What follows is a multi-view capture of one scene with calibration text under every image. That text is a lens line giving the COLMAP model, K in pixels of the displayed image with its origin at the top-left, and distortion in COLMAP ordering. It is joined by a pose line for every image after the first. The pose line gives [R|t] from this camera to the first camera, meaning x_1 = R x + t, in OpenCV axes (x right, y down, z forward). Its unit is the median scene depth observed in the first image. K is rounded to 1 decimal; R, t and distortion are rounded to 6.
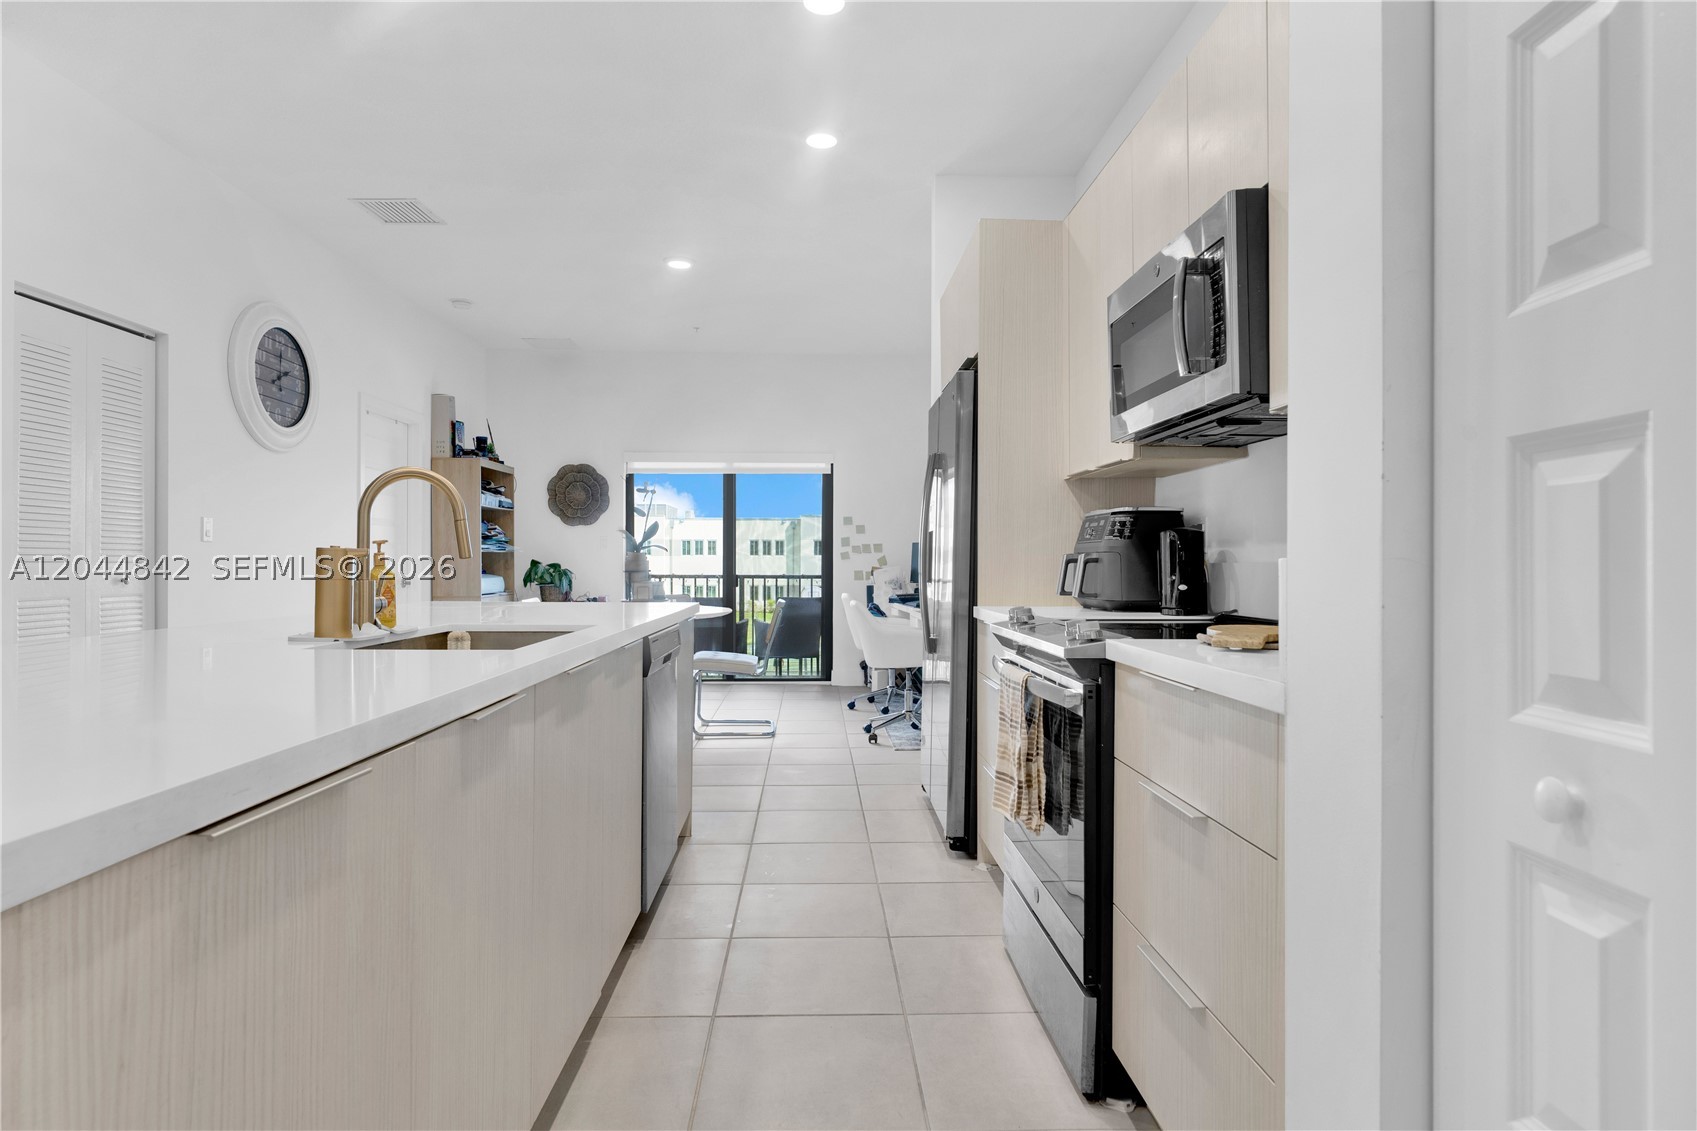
lens RADIAL K [[916.6, 0, 842.7], [0, 916.6, 565.4], [0, 0, 1]] dist [0.021833, -0.000295]
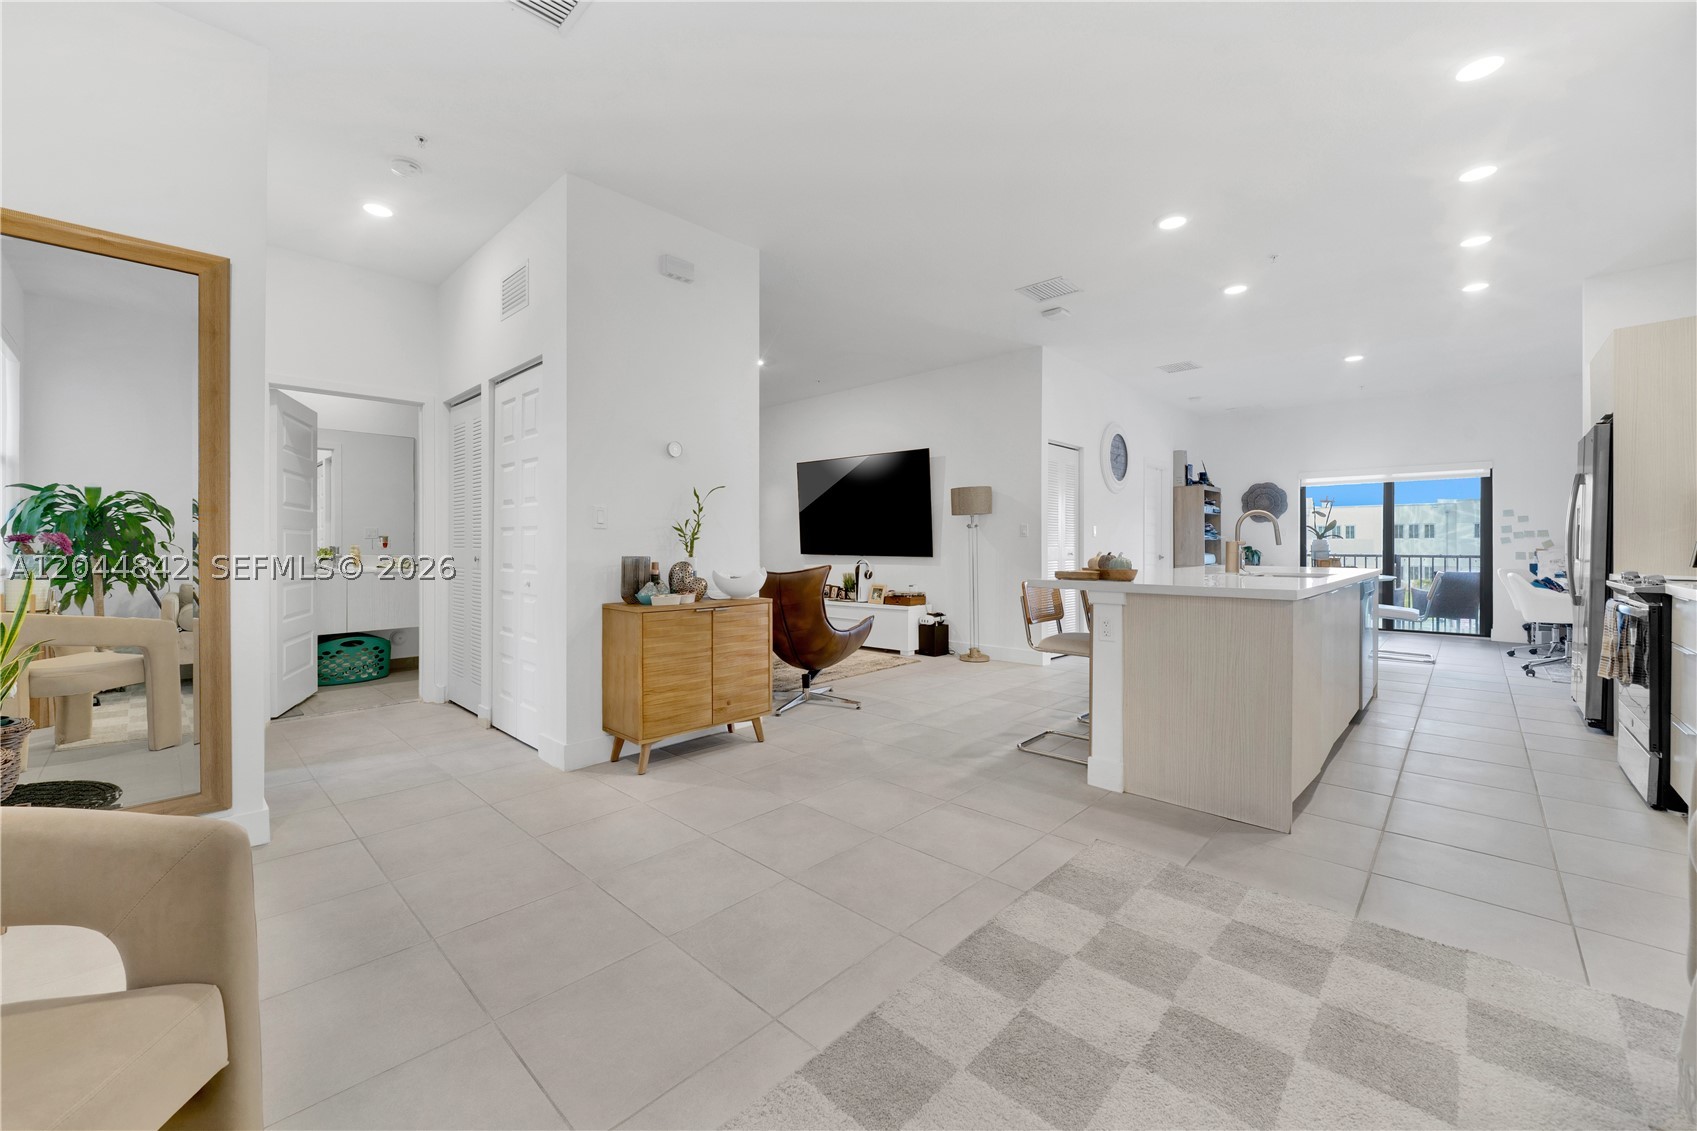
lens RADIAL K [[657.3, 0, 843.7], [0, 657.3, 544.3], [0, 0, 1]] dist [-0.000049, -0.000239]
pose [[0.699295, -0.003189, -0.714827, 0.013338], [-0.000174, 0.999989, -0.004631, -0.000298], [0.714834, 0.003363, 0.699286, -0.330444]]
